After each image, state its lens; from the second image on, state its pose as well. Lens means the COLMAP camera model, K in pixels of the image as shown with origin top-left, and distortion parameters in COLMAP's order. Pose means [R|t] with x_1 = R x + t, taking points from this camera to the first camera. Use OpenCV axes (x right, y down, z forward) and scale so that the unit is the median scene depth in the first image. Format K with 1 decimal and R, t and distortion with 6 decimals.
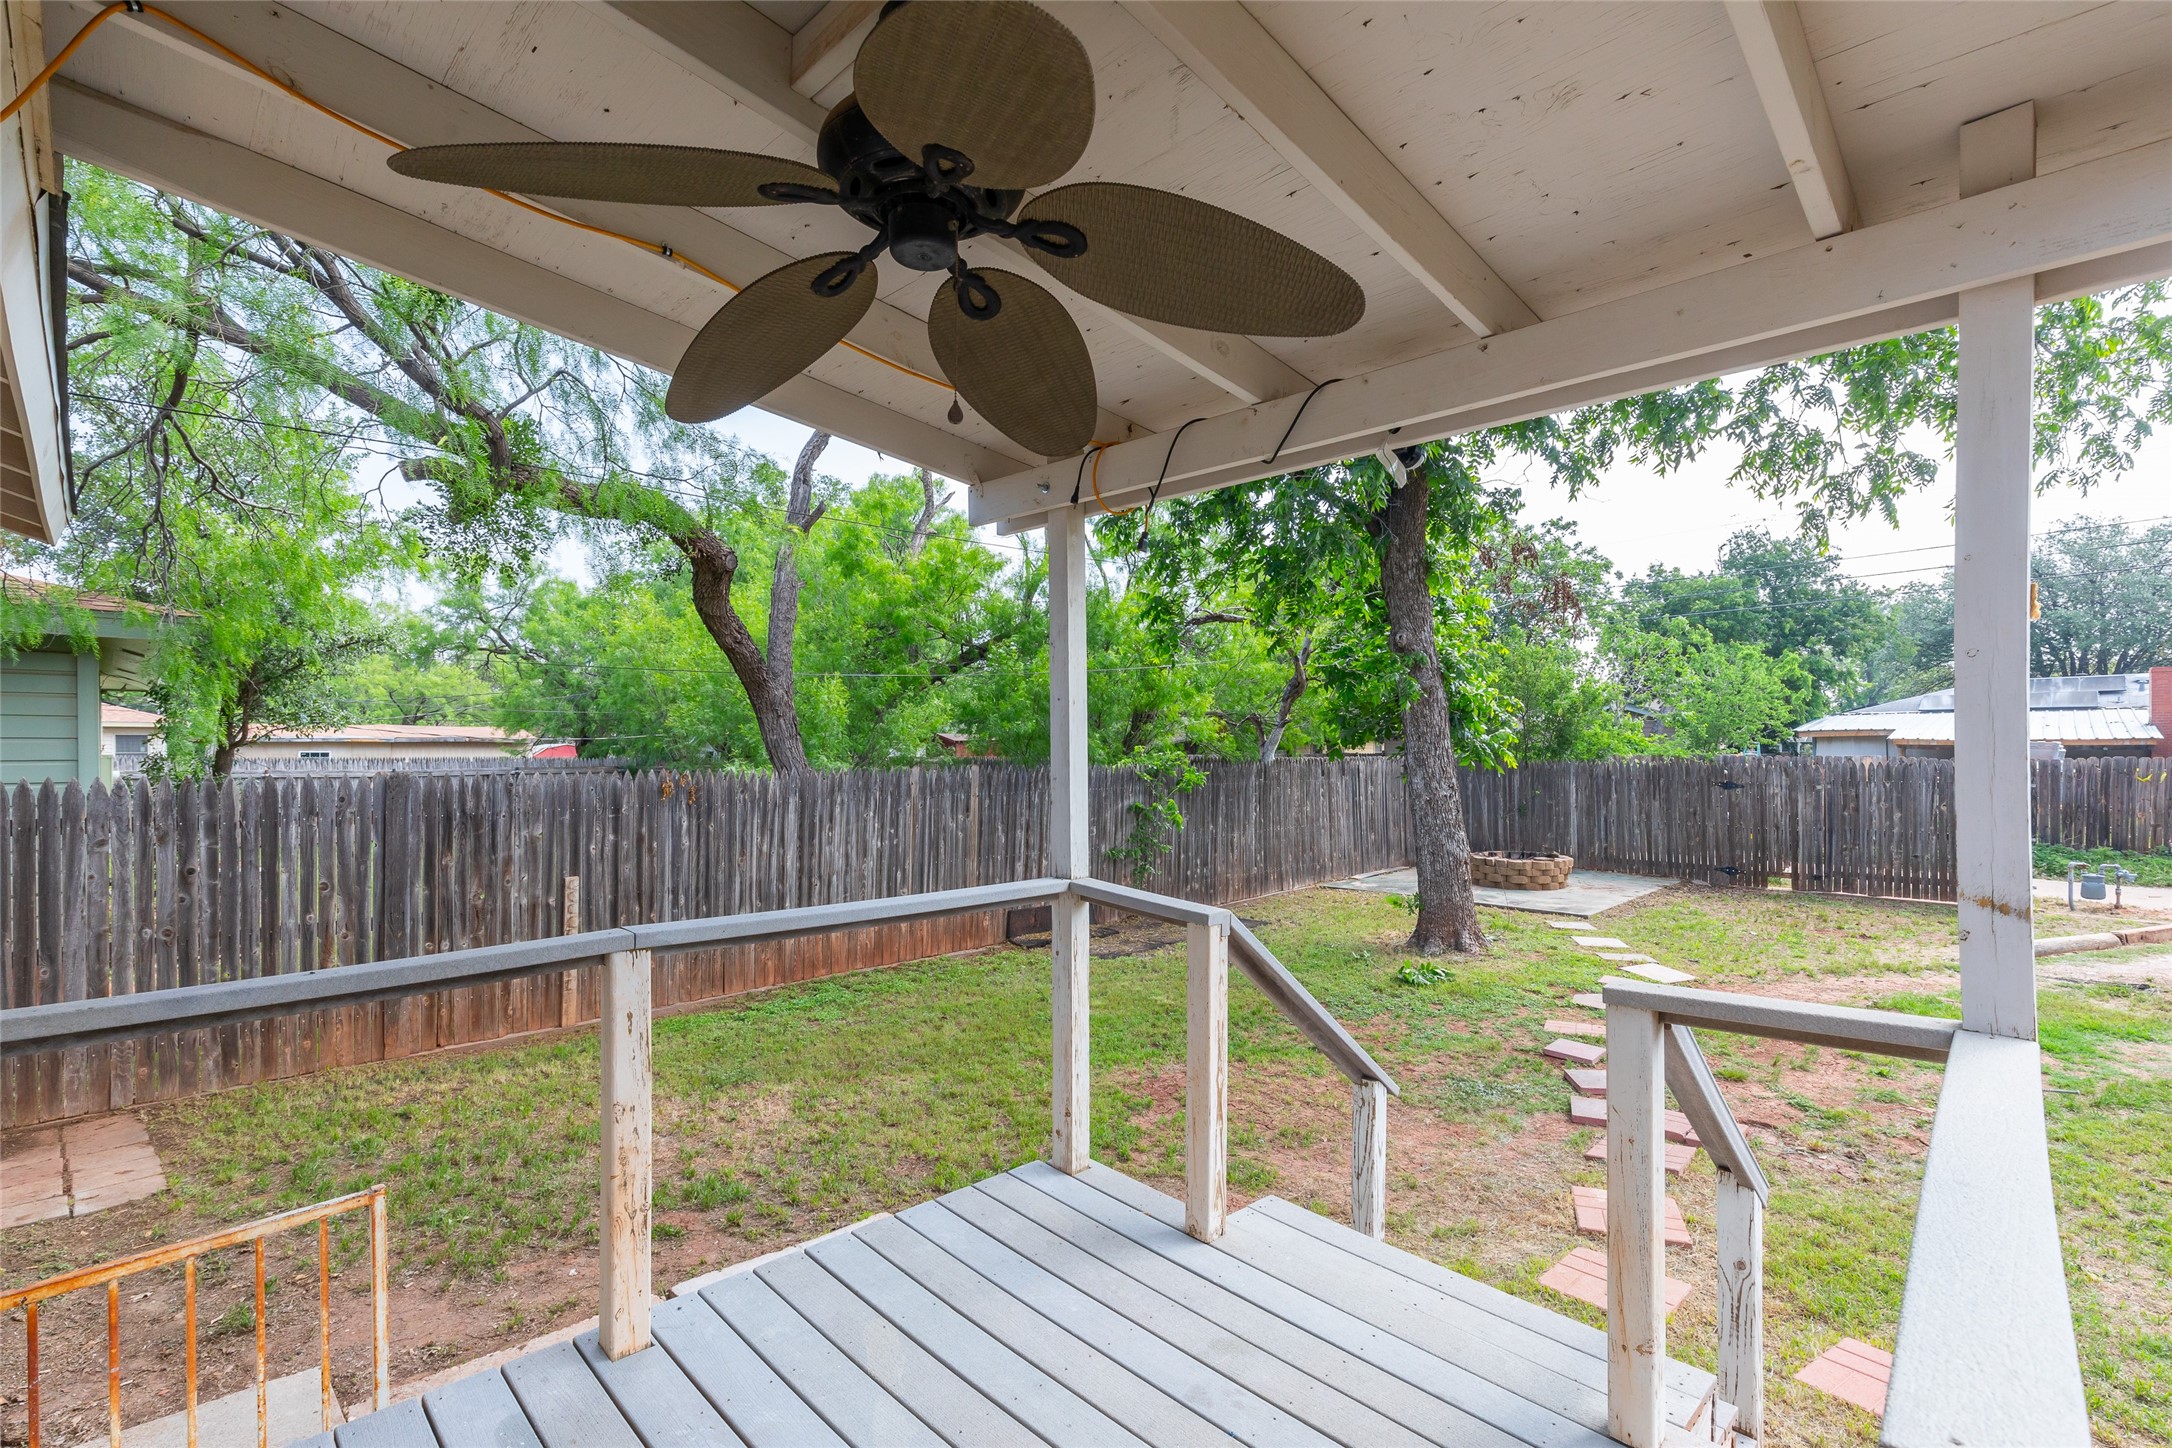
lens RADIAL K [[995.8, 0, 1094.7], [0, 995.8, 733.7], [0, 0, 1]] dist [0.009952, -0.000394]
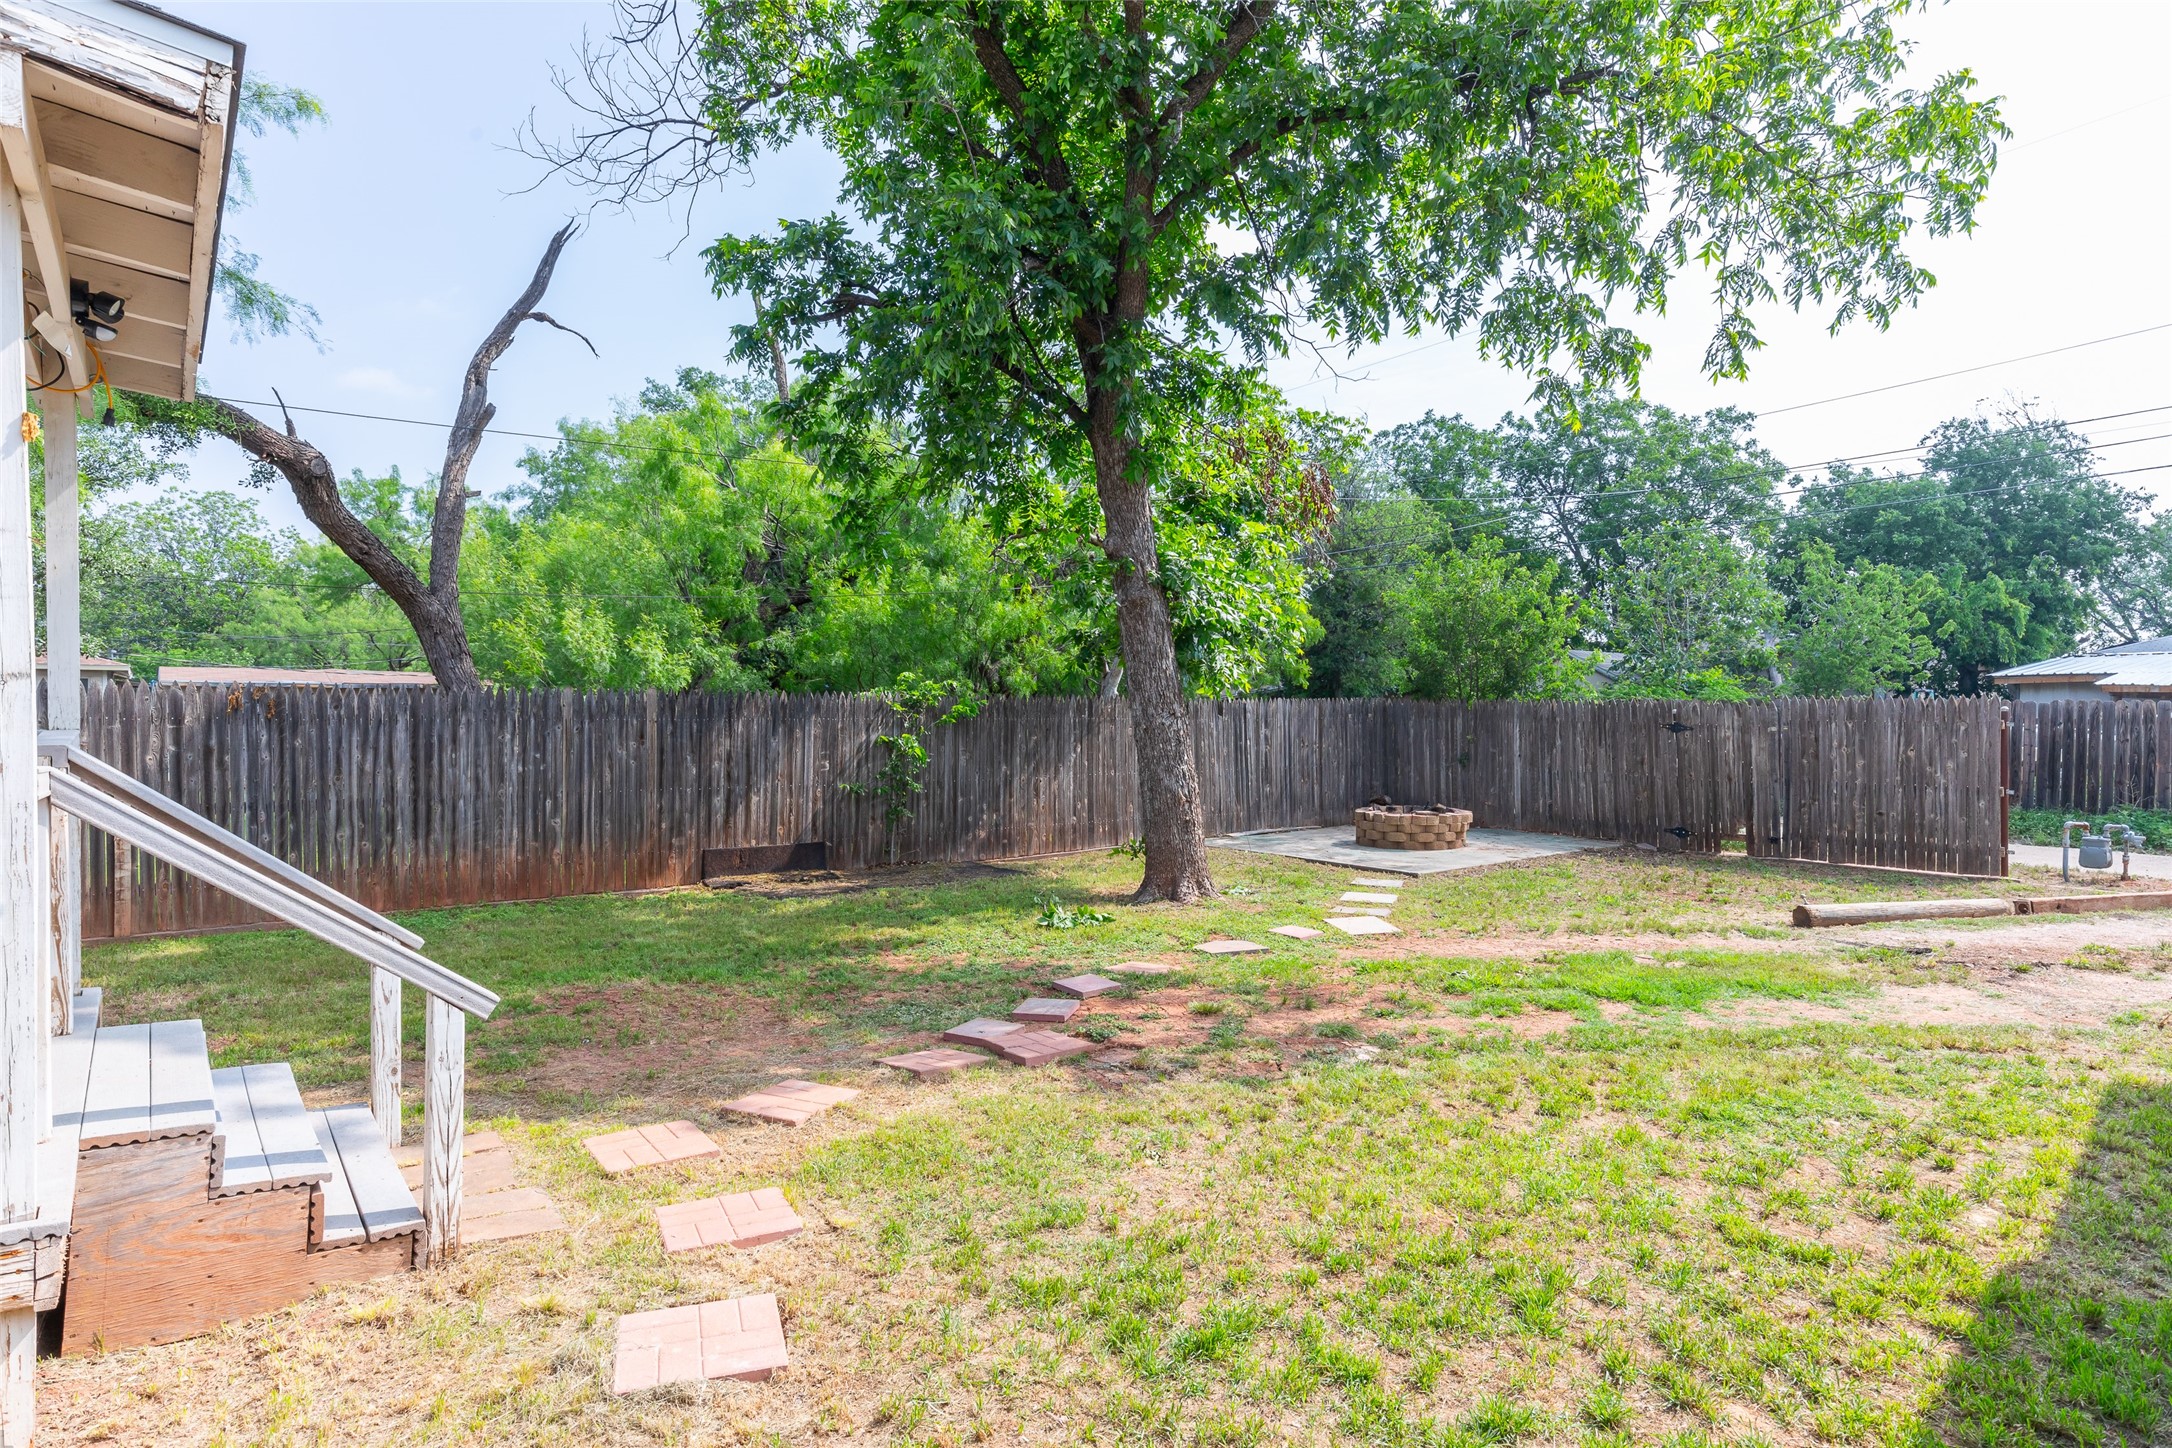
lens RADIAL K [[1206.1, 0, 1086.0], [0, 1206.1, 724.0], [0, 0, 1]] dist [0.003377, 0.000514]
pose [[0.992238, 0.004984, -0.124252, 0.292591], [-0.001677, 0.999642, 0.026702, 0.024395], [0.124340, -0.026286, 0.991891, -0.035958]]
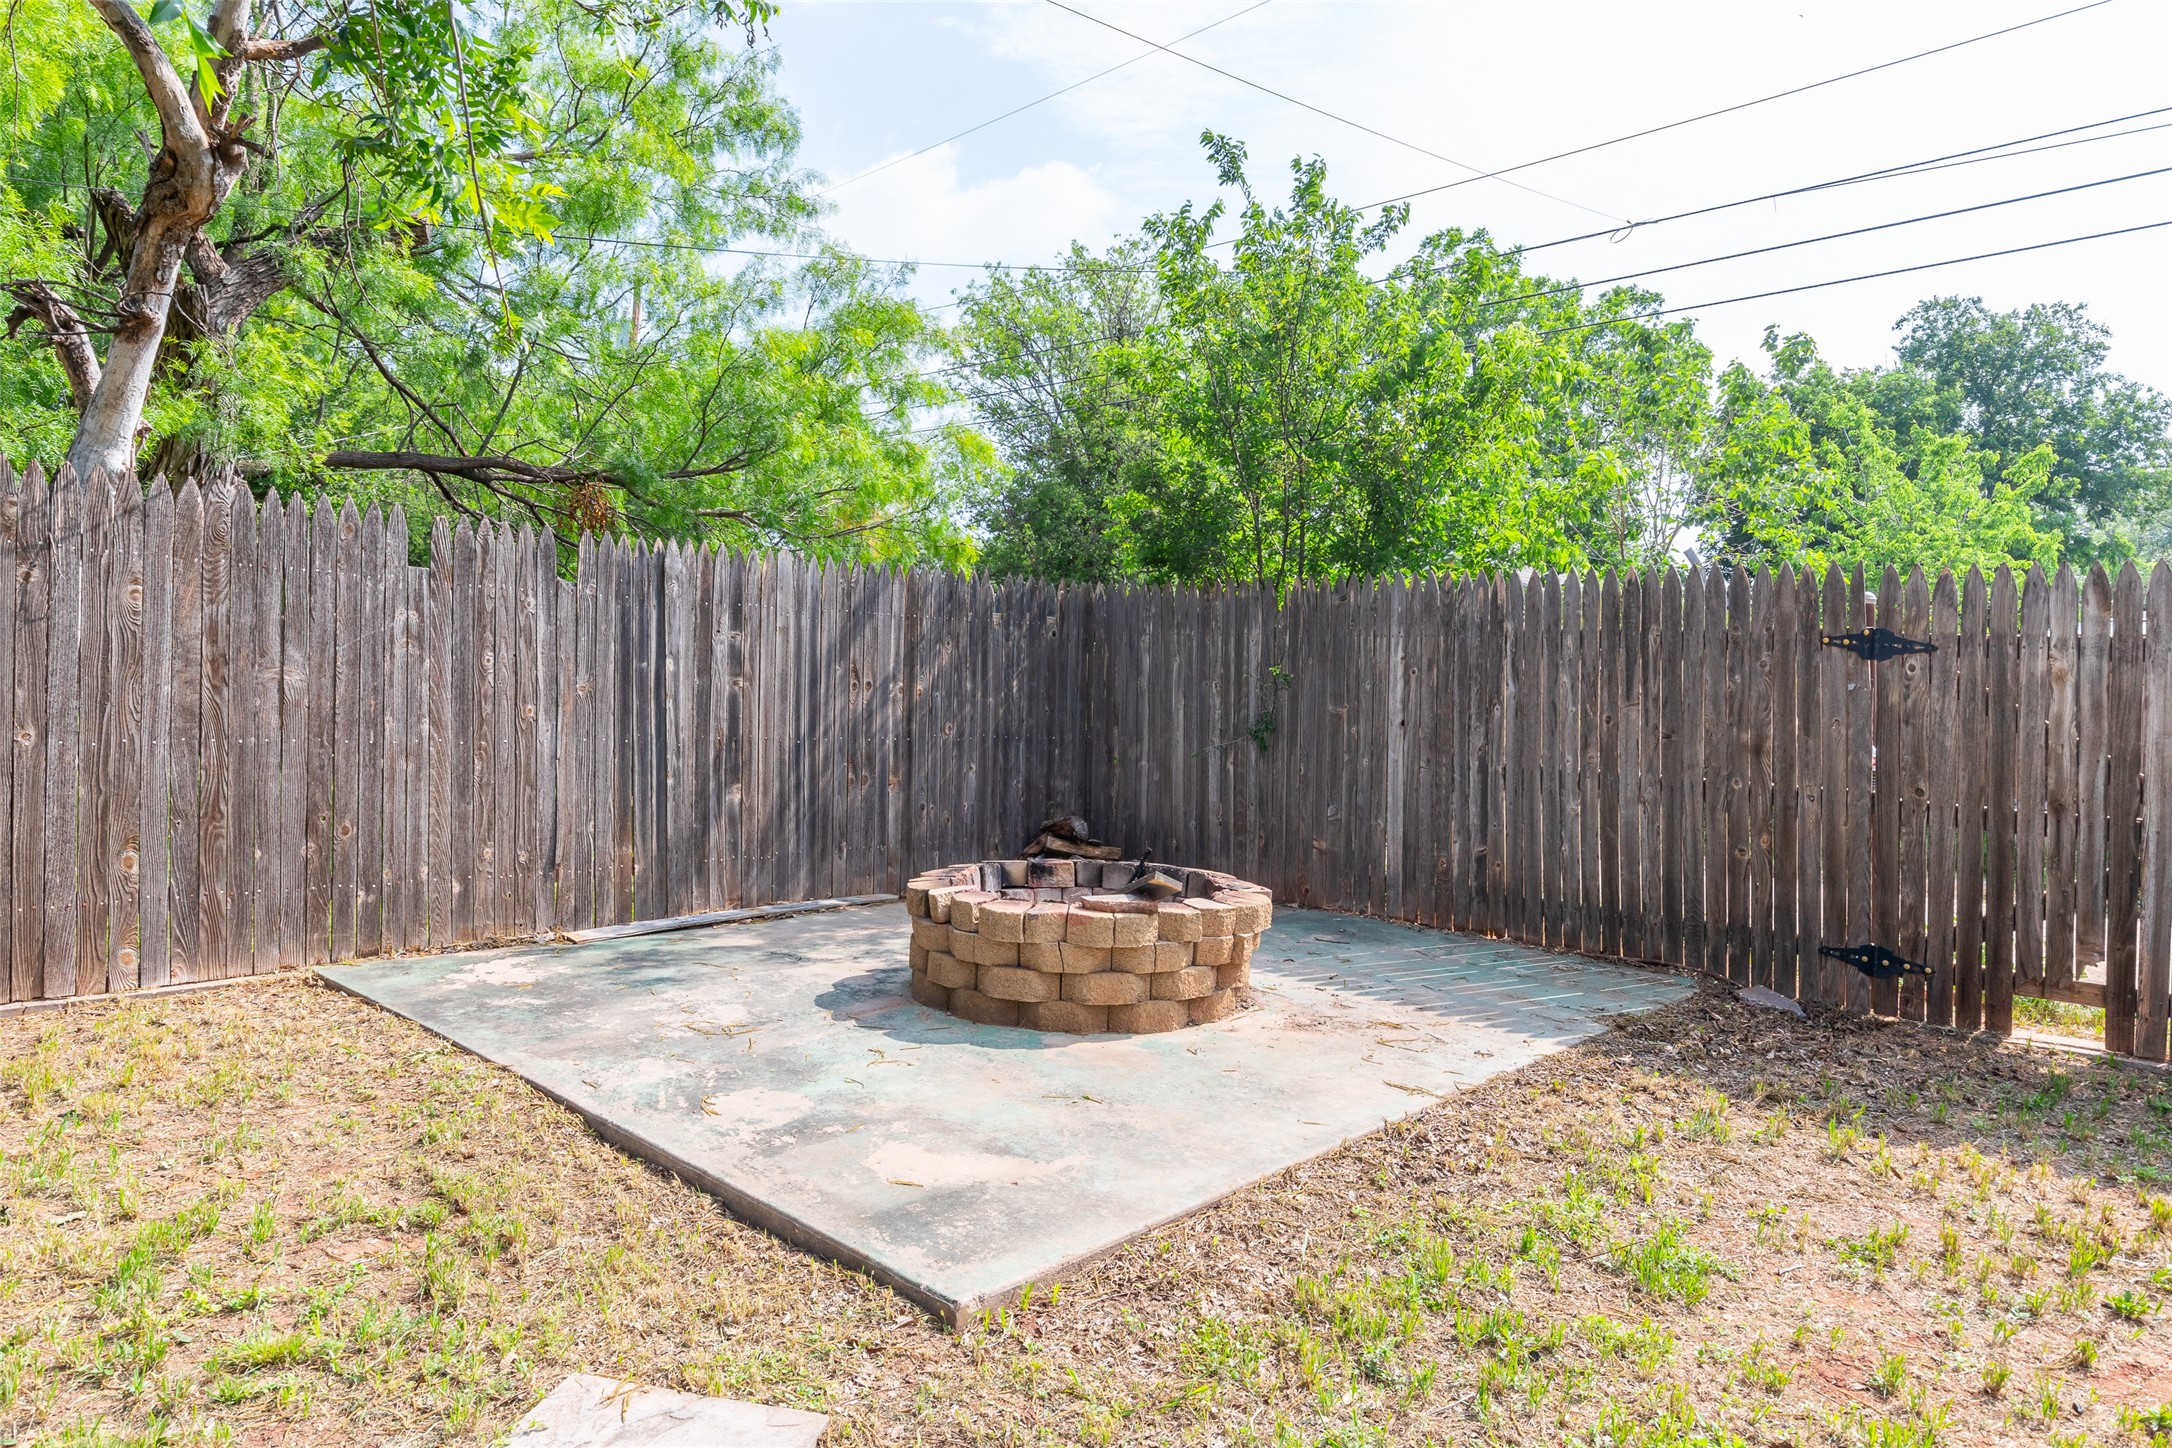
lens RADIAL K [[1364.8, 0, 1078.9], [0, 1364.8, 663.7], [0, 0, 1]] dist [0.004938, -0.000124]
pose [[0.999154, 0.035128, 0.021392, 0.432328], [-0.035139, 0.999382, 0.000135, 0.067368], [-0.021374, -0.000887, 0.999771, 0.669558]]
